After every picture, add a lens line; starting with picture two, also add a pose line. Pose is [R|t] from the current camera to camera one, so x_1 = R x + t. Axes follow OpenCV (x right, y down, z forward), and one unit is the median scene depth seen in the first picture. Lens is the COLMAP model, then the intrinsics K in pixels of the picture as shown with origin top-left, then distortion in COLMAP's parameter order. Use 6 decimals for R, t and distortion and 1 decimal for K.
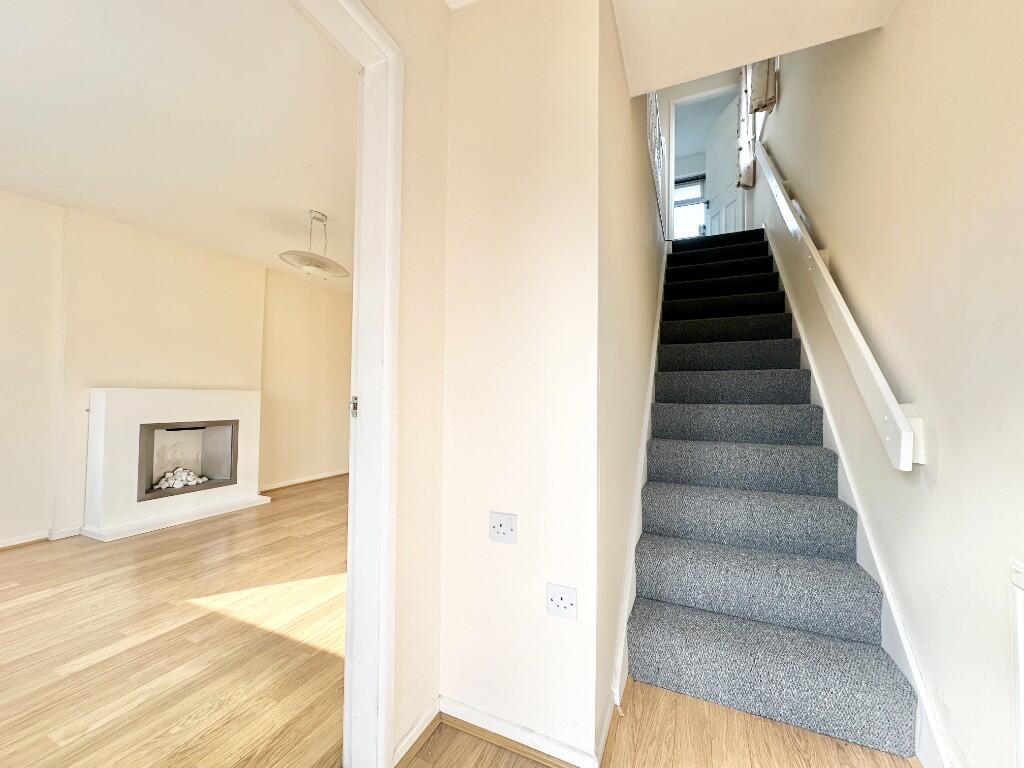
lens RADIAL K [[407.7, 0, 510.8], [0, 407.7, 384.3], [0, 0, 1]] dist [-0.000444, -0.000059]
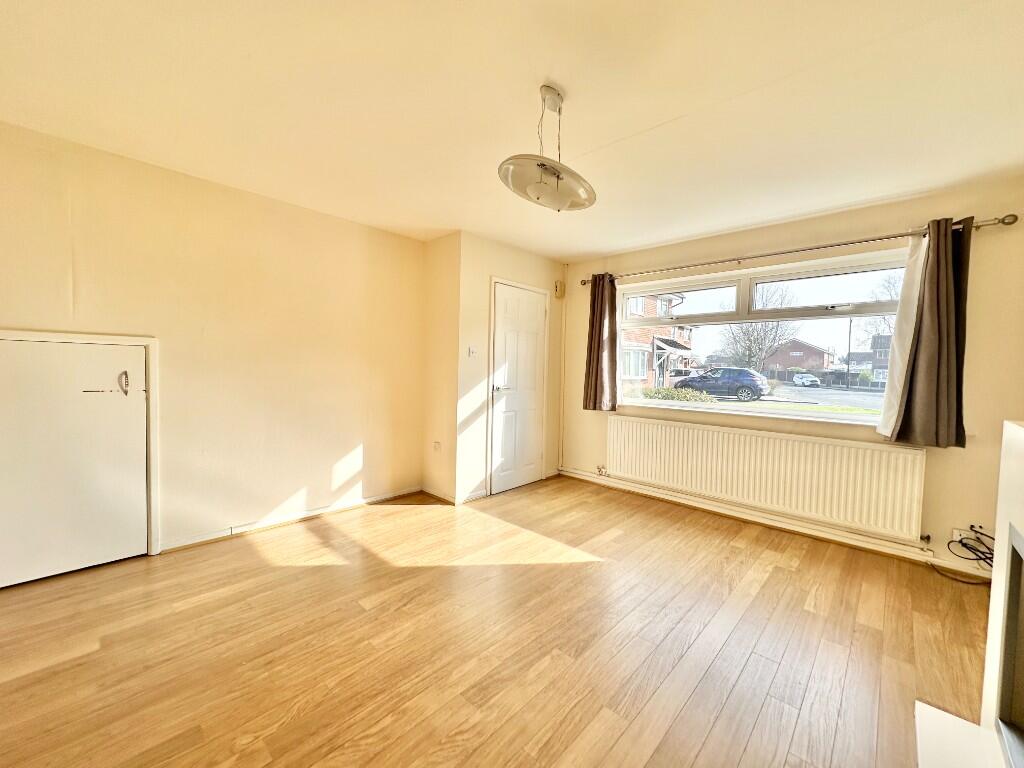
lens RADIAL K [[407.7, 0, 510.8], [0, 407.7, 384.3], [0, 0, 1]] dist [-0.000444, -0.000059]
pose [[-0.942080, -0.047245, 0.332045, -0.629683], [-0.044119, 0.998882, 0.016950, -0.013086], [-0.332474, 0.001319, -0.943111, 1.571092]]
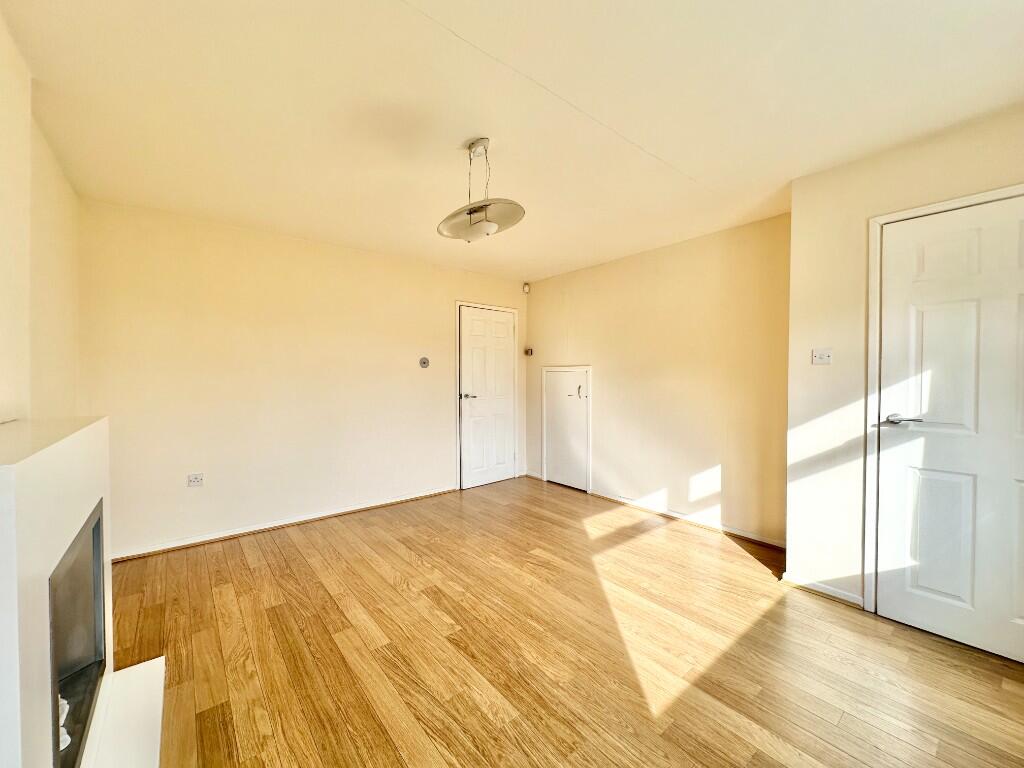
lens RADIAL K [[407.7, 0, 510.8], [0, 407.7, 384.3], [0, 0, 1]] dist [-0.000444, -0.000059]
pose [[0.454003, -0.028978, 0.890529, -1.057387], [-0.019219, 0.998920, 0.042303, -0.052230], [-0.890793, -0.036321, 0.452956, 0.638440]]
